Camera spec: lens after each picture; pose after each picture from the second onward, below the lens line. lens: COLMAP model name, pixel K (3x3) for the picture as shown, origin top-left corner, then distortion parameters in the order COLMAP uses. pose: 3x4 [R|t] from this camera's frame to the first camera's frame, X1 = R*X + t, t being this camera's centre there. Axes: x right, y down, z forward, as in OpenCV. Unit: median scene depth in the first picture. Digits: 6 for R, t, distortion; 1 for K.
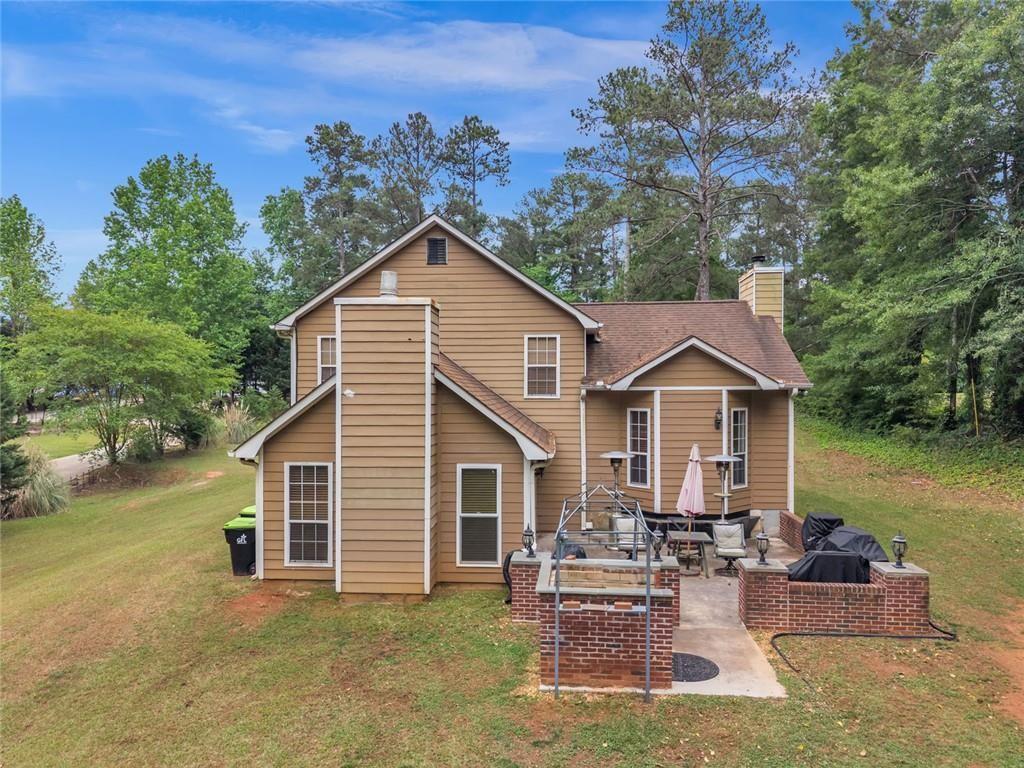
lens RADIAL K [[690.2, 0, 510.4], [0, 690.2, 387.1], [0, 0, 1]] dist [0.054869, -0.070940]
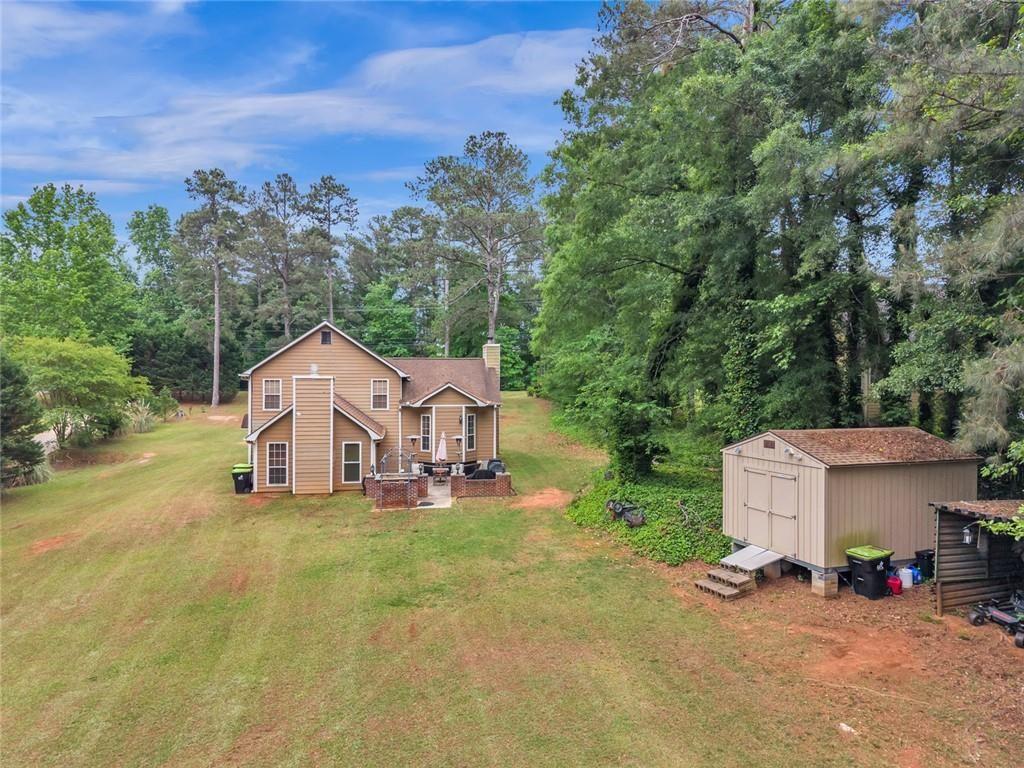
lens RADIAL K [[690.2, 0, 510.4], [0, 690.2, 387.1], [0, 0, 1]] dist [0.054869, -0.070940]
pose [[0.975697, -0.001544, 0.219120, -0.026020], [-0.004245, 0.999654, 0.025943, -0.108324], [-0.219084, -0.026242, 0.975353, -1.109988]]
